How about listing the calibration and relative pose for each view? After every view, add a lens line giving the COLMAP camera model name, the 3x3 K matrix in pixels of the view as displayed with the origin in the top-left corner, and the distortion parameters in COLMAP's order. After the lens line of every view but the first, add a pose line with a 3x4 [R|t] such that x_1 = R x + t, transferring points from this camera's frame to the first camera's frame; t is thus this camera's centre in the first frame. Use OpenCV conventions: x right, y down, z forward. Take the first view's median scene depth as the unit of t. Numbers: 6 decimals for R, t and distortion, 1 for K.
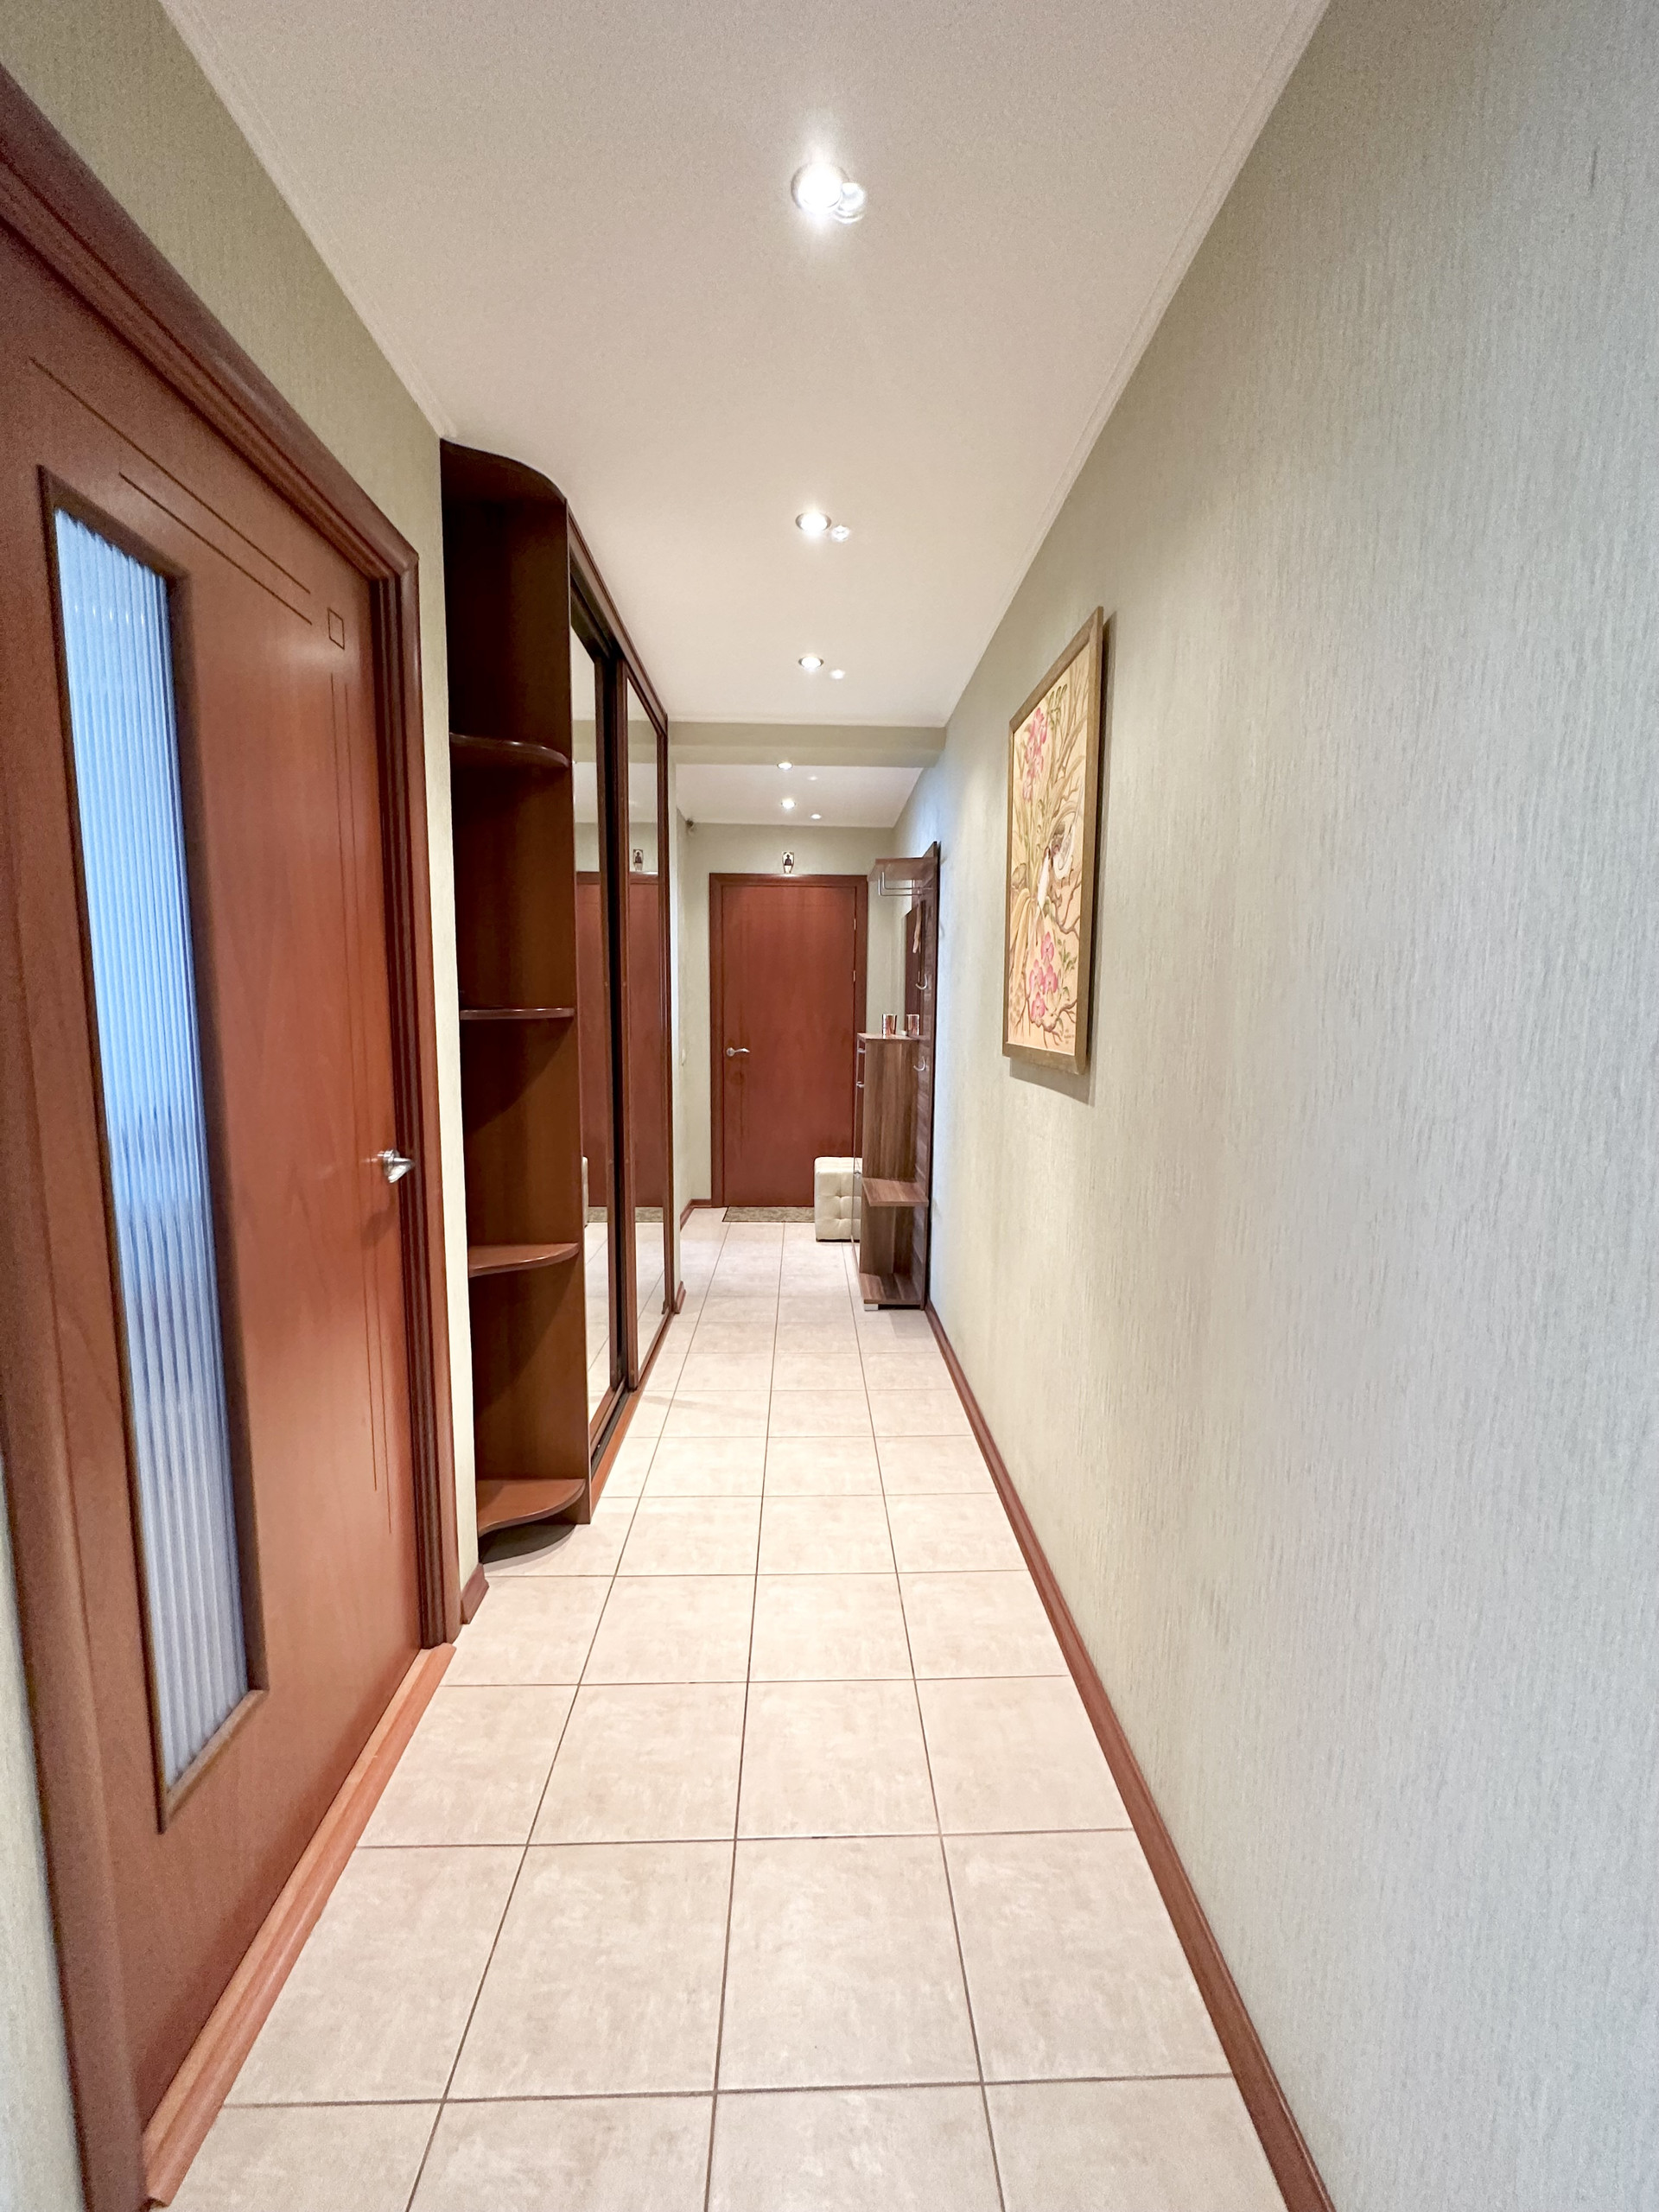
lens RADIAL K [[882.4, 0, 829.3], [0, 882.4, 1109.8], [0, 0, 1]] dist [-0.000640, 0.000176]
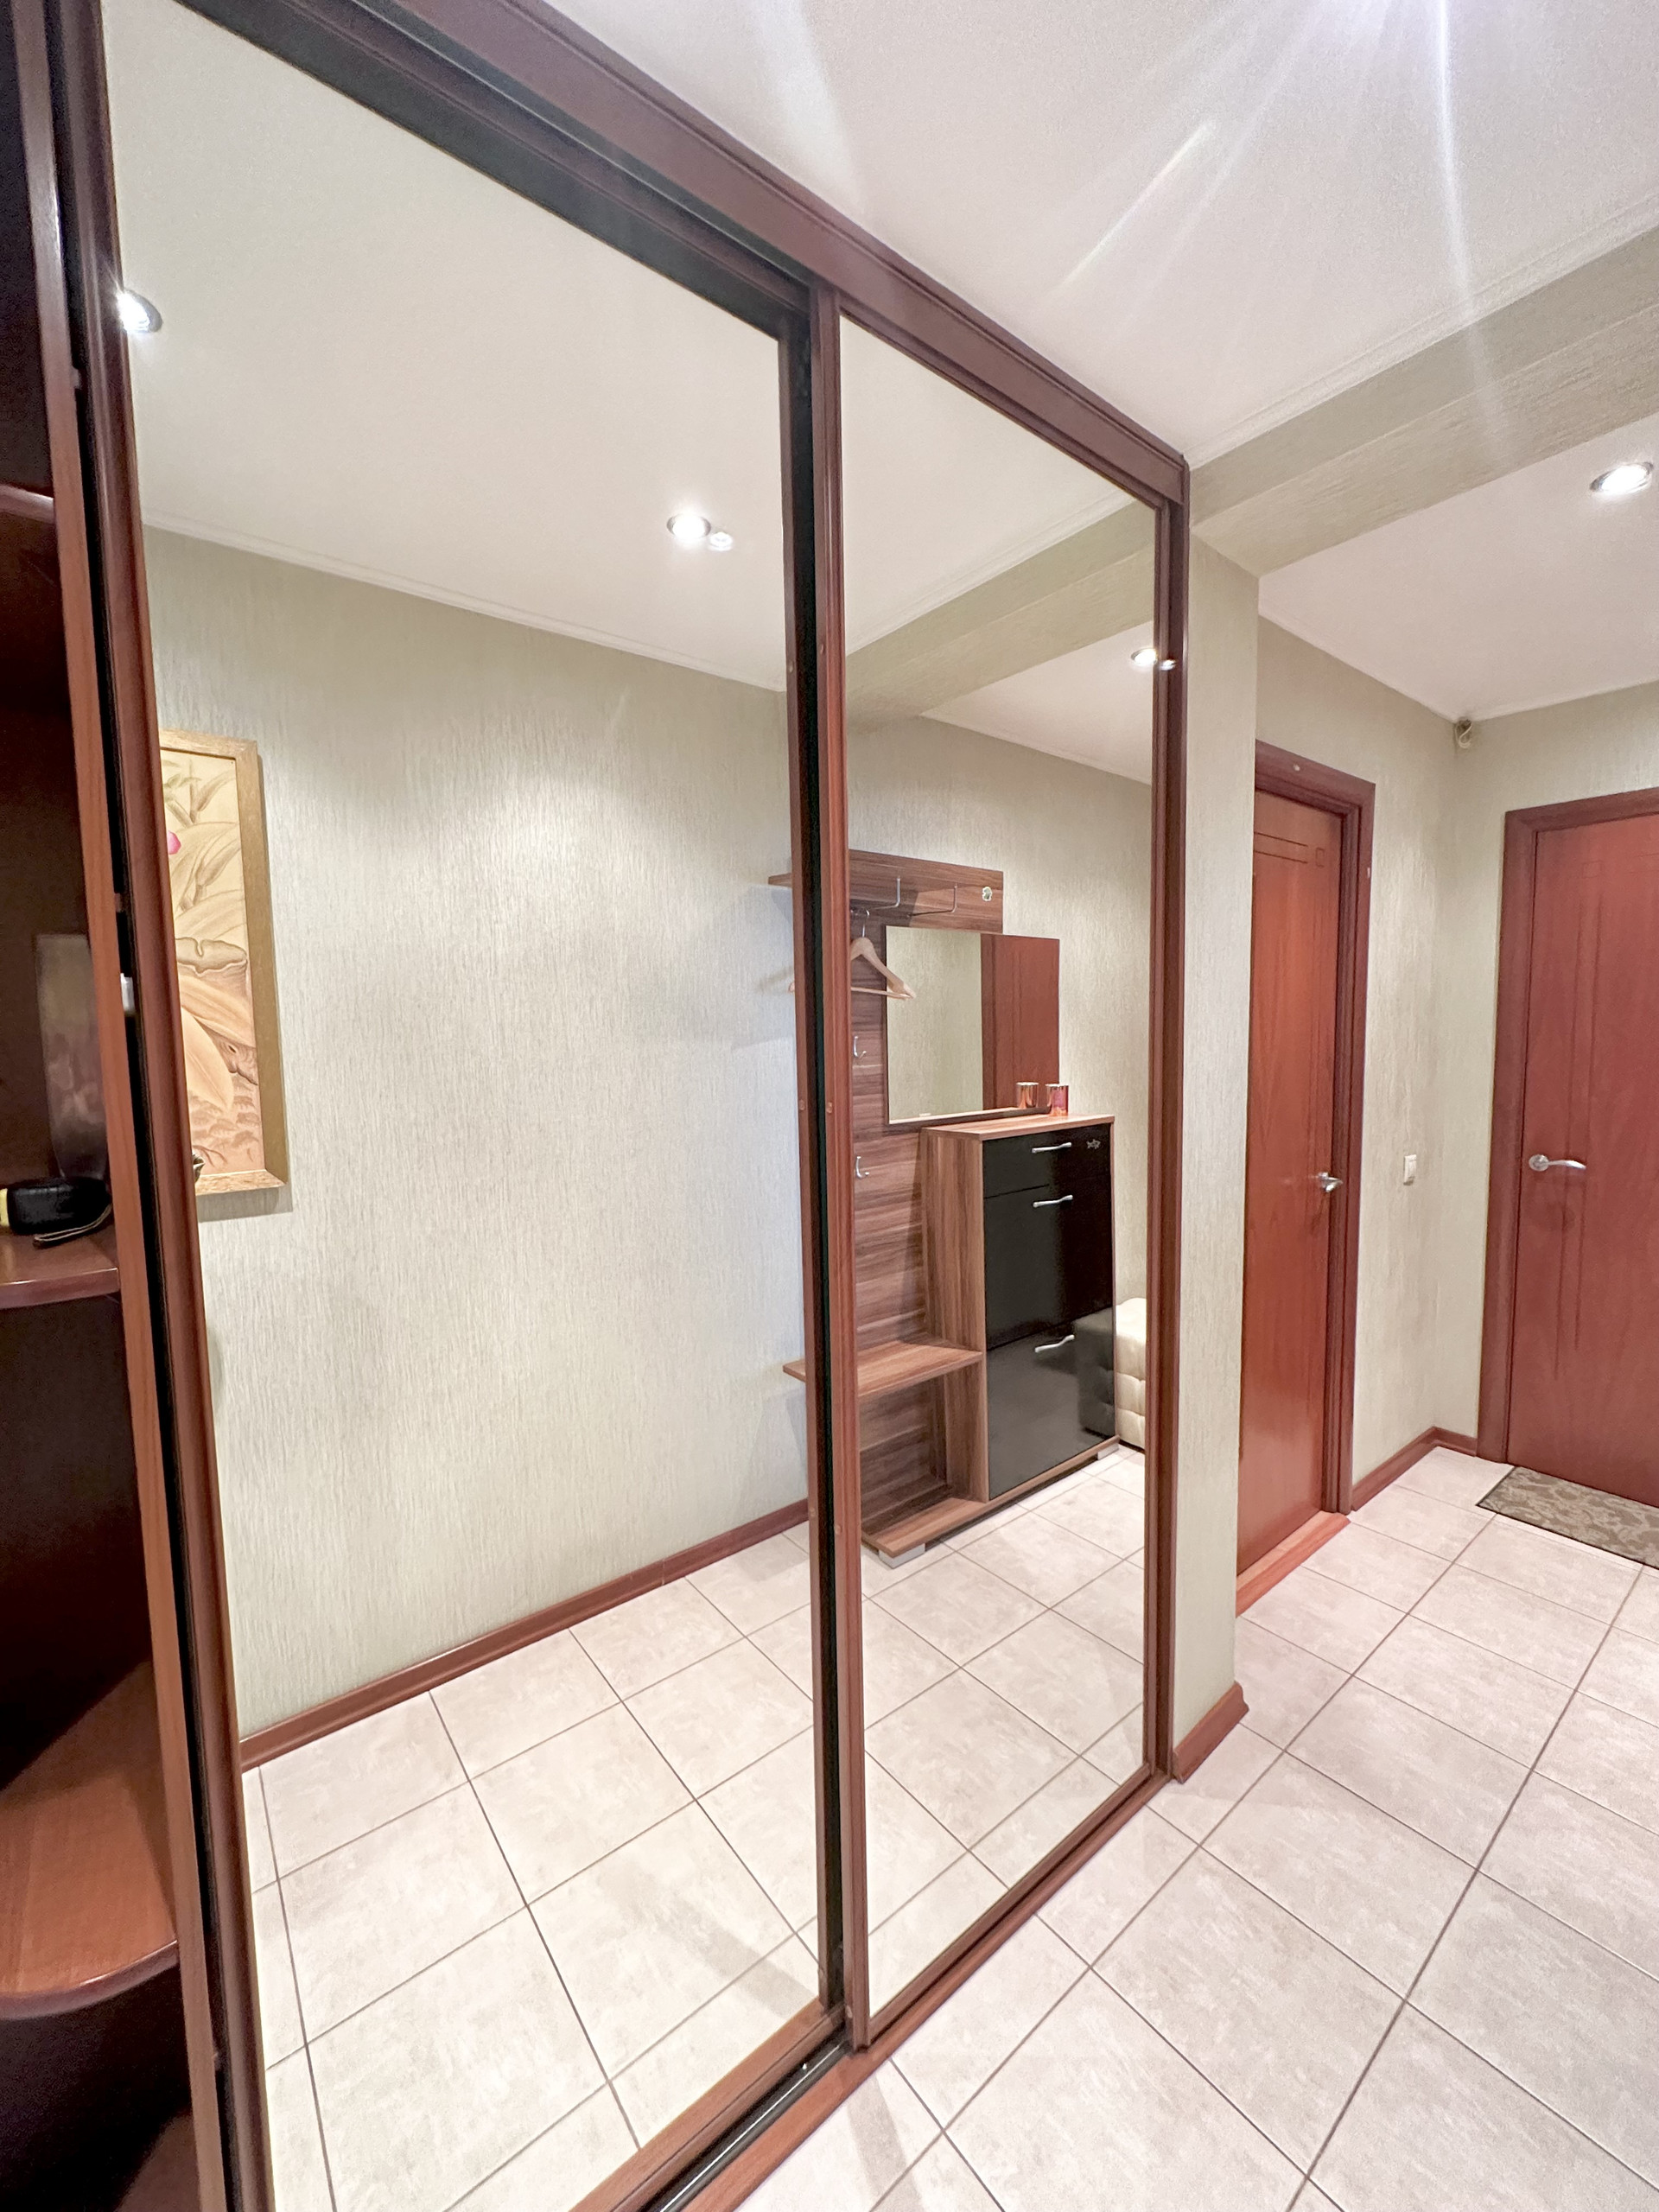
lens RADIAL K [[882.4, 0, 826.8], [0, 882.4, 1099.4], [0, 0, 1]] dist [-0.000640, 0.000176]
pose [[0.590442, 0.048104, -0.805645, 0.051899], [-0.066139, 0.997749, 0.011102, -0.083014], [0.804365, 0.046730, 0.592294, 0.390984]]
